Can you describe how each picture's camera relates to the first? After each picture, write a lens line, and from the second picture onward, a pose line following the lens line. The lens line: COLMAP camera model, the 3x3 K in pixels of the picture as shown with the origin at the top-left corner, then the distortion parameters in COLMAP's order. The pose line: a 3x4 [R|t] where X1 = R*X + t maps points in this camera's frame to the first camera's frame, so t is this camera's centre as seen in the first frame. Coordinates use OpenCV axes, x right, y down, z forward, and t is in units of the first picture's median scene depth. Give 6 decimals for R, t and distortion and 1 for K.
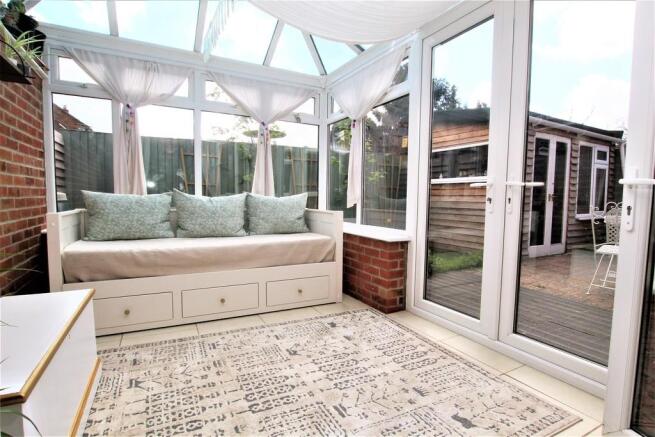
lens RADIAL K [[335.3, 0, 330.9], [0, 335.3, 225.1], [0, 0, 1]] dist [-0.030829, 0.001559]
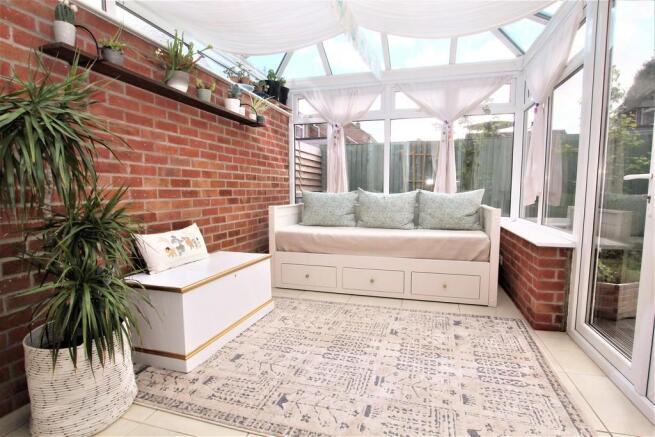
lens RADIAL K [[335.3, 0, 330.9], [0, 335.3, 225.1], [0, 0, 1]] dist [-0.030829, 0.001559]
pose [[0.717949, 0.056068, -0.693834, 0.372208], [-0.043382, 0.998417, 0.035791, -0.011058], [0.694742, 0.004404, 0.719245, 0.023128]]
